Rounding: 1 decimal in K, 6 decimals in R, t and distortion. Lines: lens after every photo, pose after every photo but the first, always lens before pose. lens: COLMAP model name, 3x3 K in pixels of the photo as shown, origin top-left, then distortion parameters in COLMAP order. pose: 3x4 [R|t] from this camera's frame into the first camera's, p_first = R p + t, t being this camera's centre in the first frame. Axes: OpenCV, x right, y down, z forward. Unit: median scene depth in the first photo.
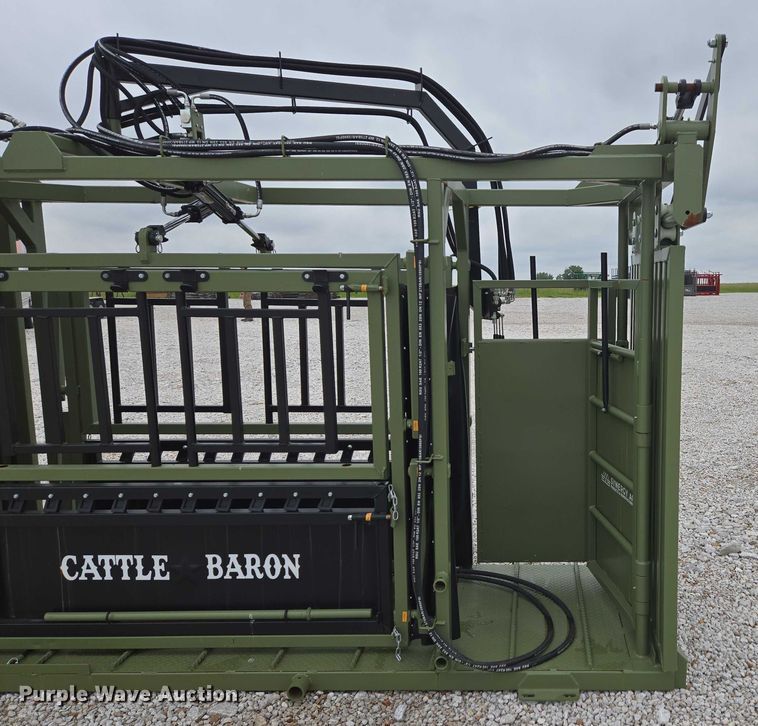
lens RADIAL K [[674.6, 0, 484.4], [0, 674.6, 379.1], [0, 0, 1]] dist [0.048119, -0.037542]
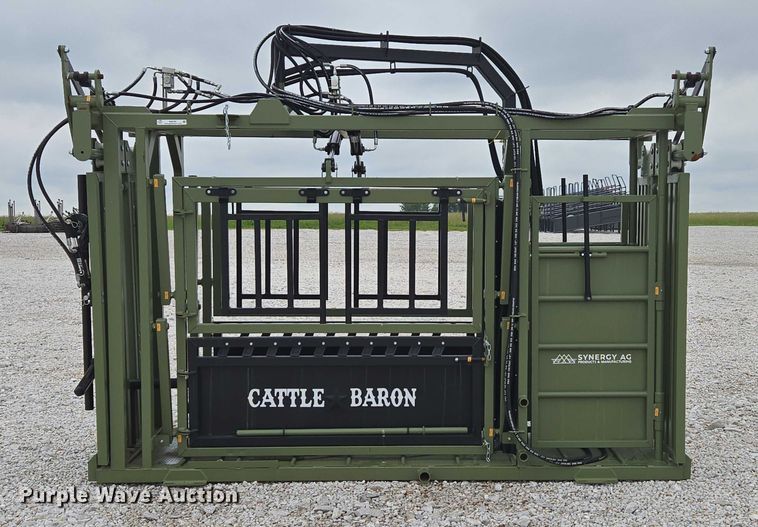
lens RADIAL K [[858.1, 0, 403.5], [0, 858.1, 291.6], [0, 0, 1]] dist [0.049240, -0.065446]
pose [[0.999880, 0.000268, 0.015462, -0.325922], [0.000347, 0.999209, -0.039763, 0.127108], [-0.015461, 0.039764, 0.999090, -0.792795]]
